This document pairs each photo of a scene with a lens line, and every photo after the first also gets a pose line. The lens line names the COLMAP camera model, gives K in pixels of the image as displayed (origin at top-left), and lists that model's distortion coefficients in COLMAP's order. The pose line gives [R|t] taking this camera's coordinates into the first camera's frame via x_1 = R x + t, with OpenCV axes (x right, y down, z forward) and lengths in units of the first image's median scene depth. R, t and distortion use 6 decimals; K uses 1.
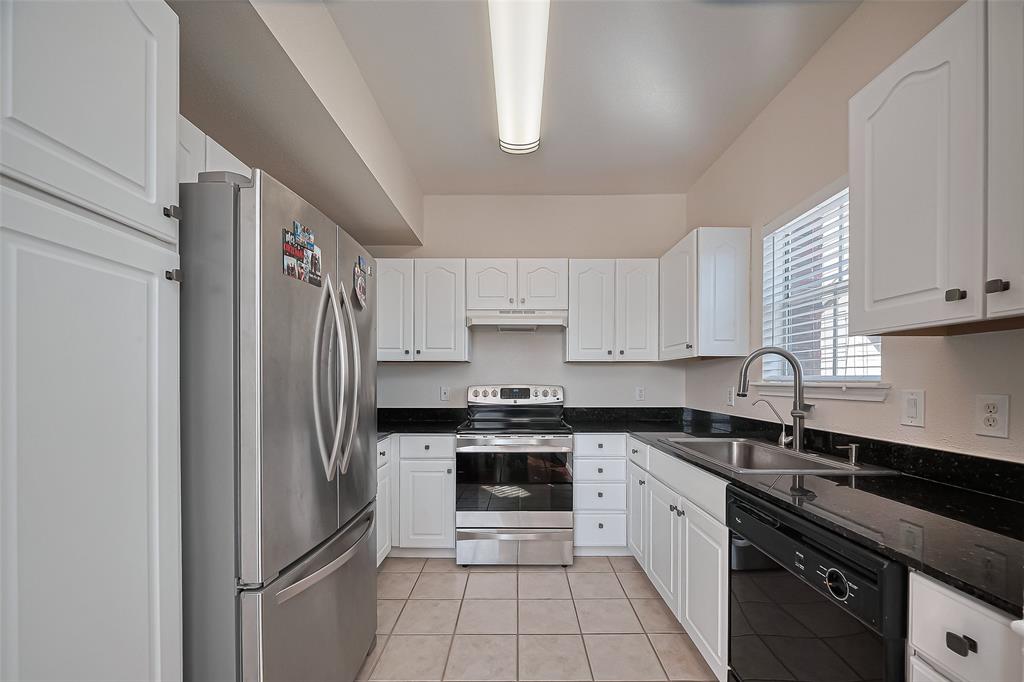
lens RADIAL K [[399.1, 0, 515.7], [0, 399.1, 380.4], [0, 0, 1]] dist [-0.001019, -0.000064]
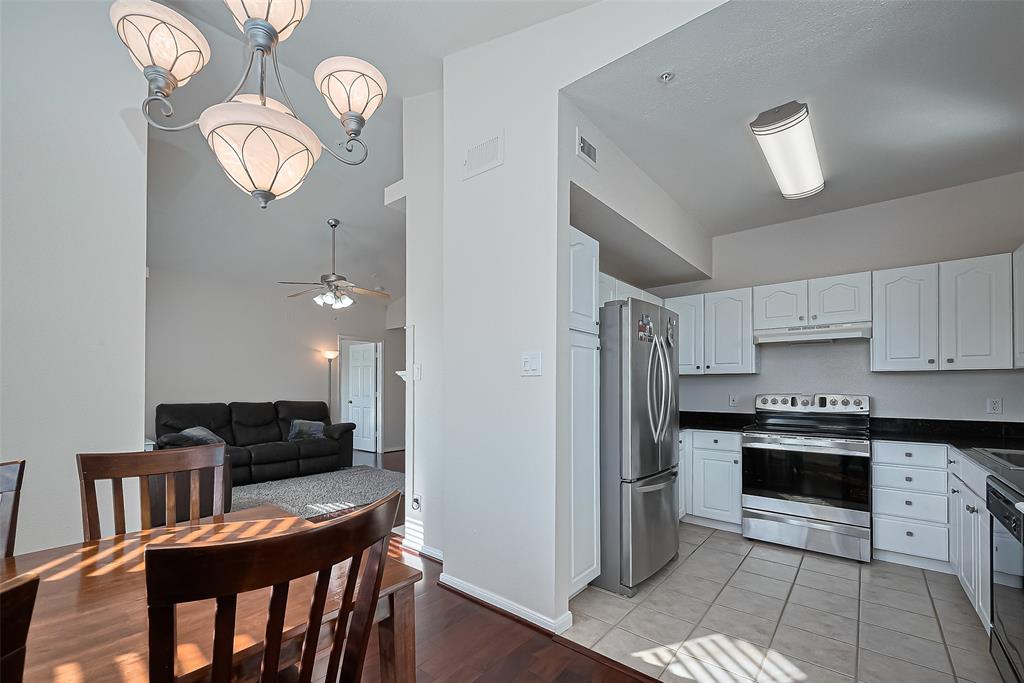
lens RADIAL K [[418.4, 0, 470.6], [0, 418.4, 384.0], [0, 0, 1]] dist [0.001444, 0.000026]
pose [[0.728528, -0.004288, -0.685003, 0.134753], [-0.002270, 0.999960, -0.008673, -0.004577], [0.685012, 0.007874, 0.728489, -0.560328]]
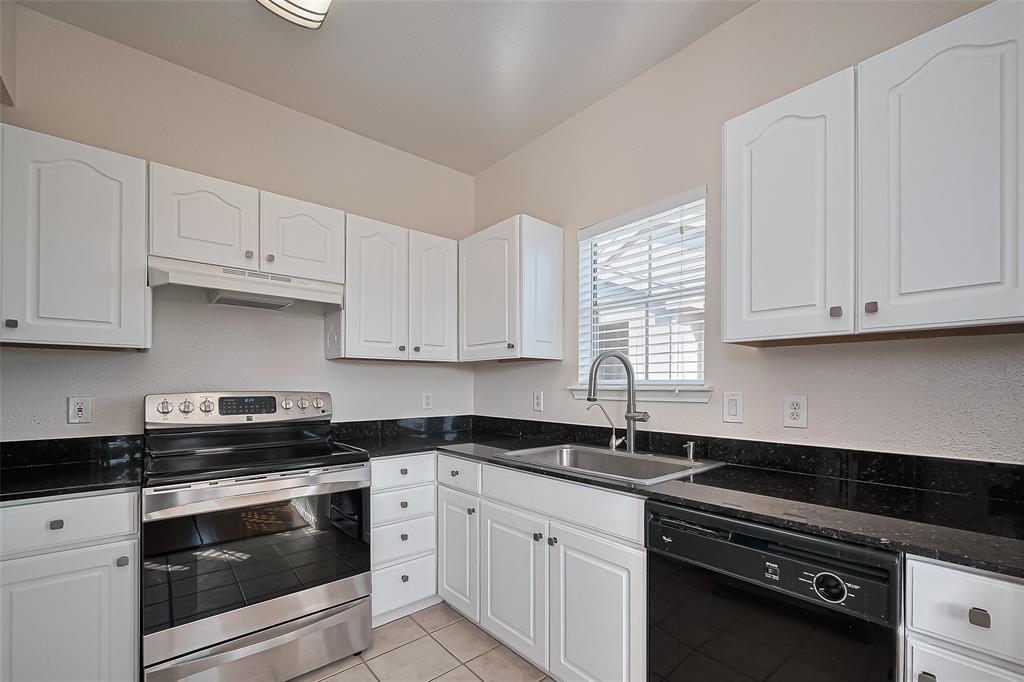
lens RADIAL K [[426.8, 0, 536.5], [0, 426.8, 385.1], [0, 0, 1]] dist [-0.001717, -0.000347]
pose [[0.730312, -0.000029, 0.683114, -0.157384], [0.000638, 1.000000, -0.000640, 0.002022], [-0.683113, 0.000903, 0.730312, 0.250507]]
